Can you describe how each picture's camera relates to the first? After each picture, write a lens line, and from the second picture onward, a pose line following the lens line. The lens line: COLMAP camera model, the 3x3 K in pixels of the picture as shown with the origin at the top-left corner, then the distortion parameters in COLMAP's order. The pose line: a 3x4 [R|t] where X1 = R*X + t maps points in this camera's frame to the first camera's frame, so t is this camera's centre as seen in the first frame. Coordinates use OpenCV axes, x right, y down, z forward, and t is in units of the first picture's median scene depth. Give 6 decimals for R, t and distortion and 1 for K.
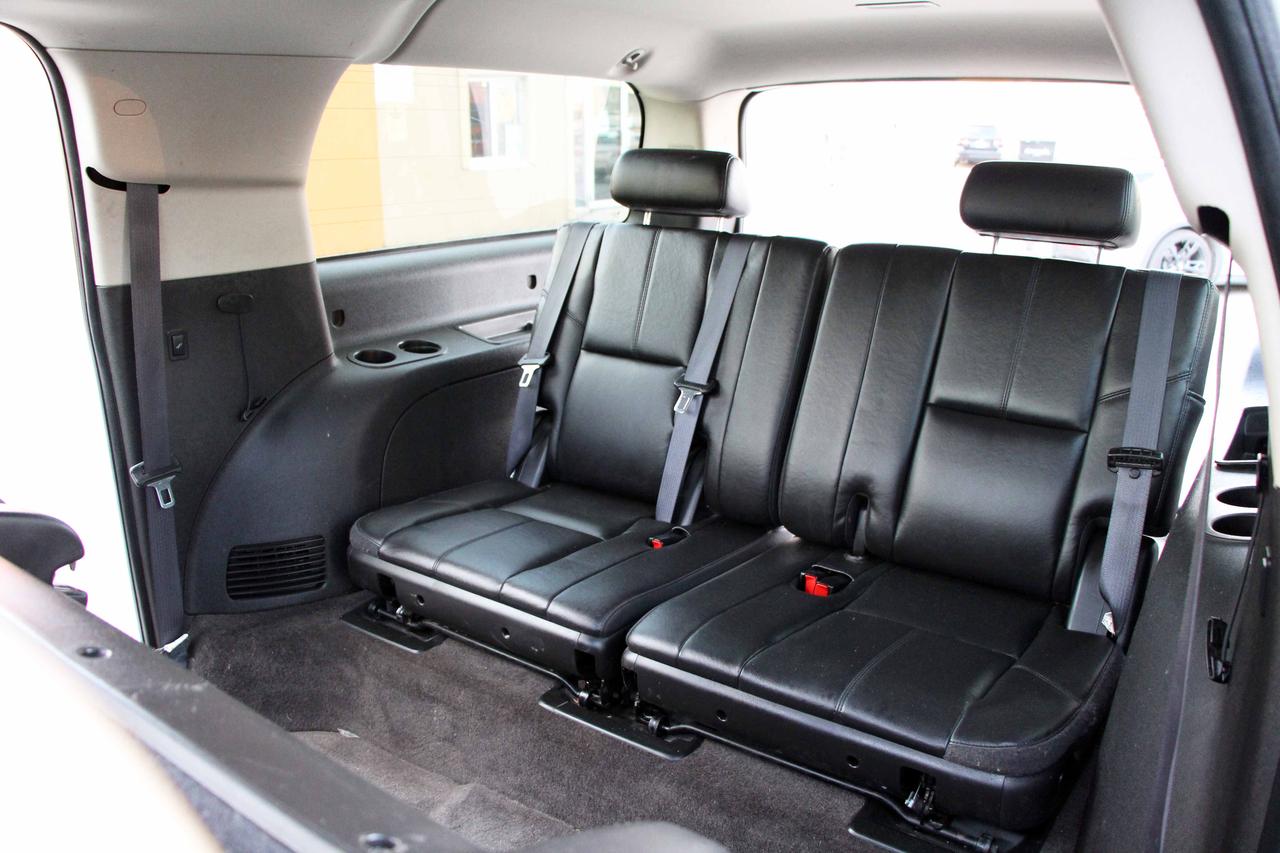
lens RADIAL K [[1053.3, 0, 644.7], [0, 1053.3, 443.2], [0, 0, 1]] dist [-0.179524, 0.161494]
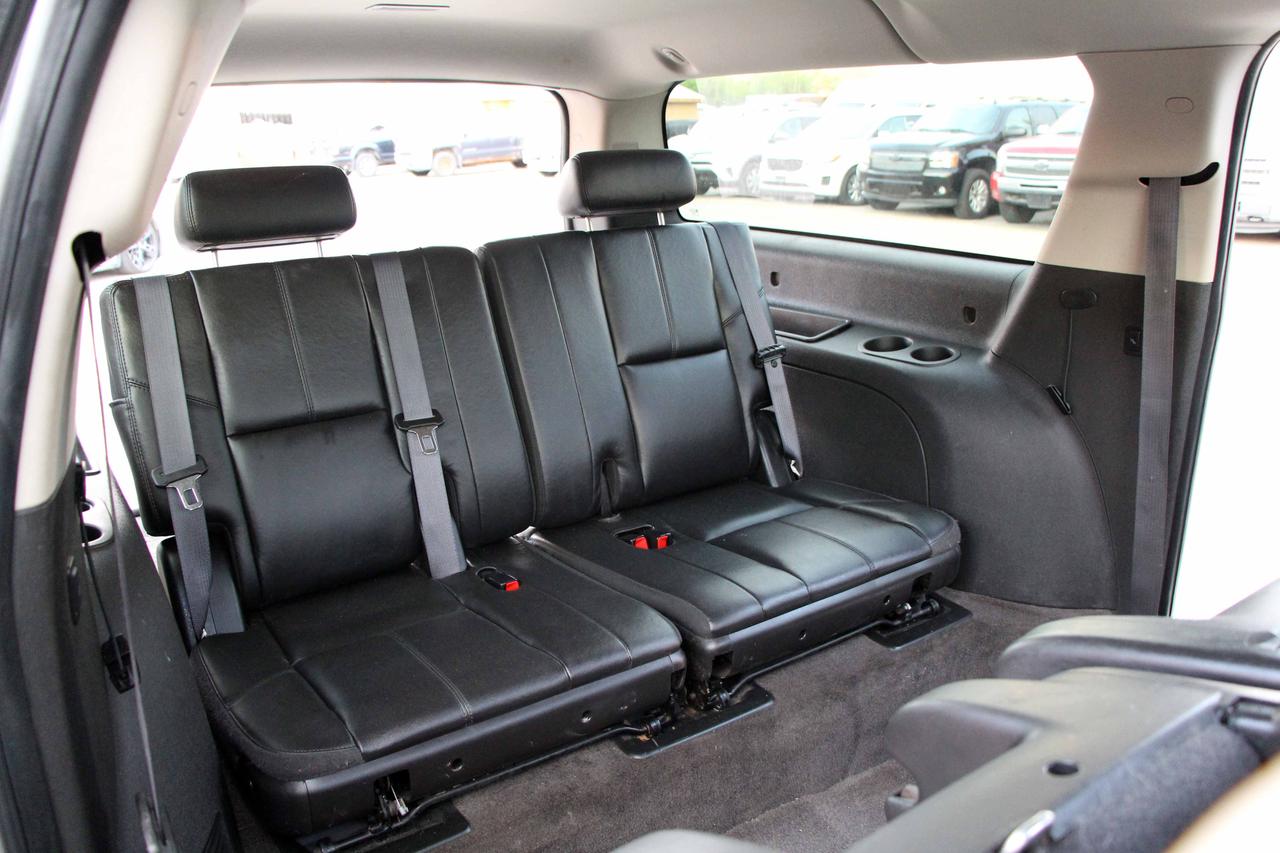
lens RADIAL K [[1053.3, 0, 644.7], [0, 1053.3, 443.2], [0, 0, 1]] dist [-0.179524, 0.161494]
pose [[0.320388, -0.290194, 0.901742, -0.752957], [0.298583, 0.934334, 0.194596, -0.166244], [-0.898999, 0.206899, 0.385997, 0.521720]]
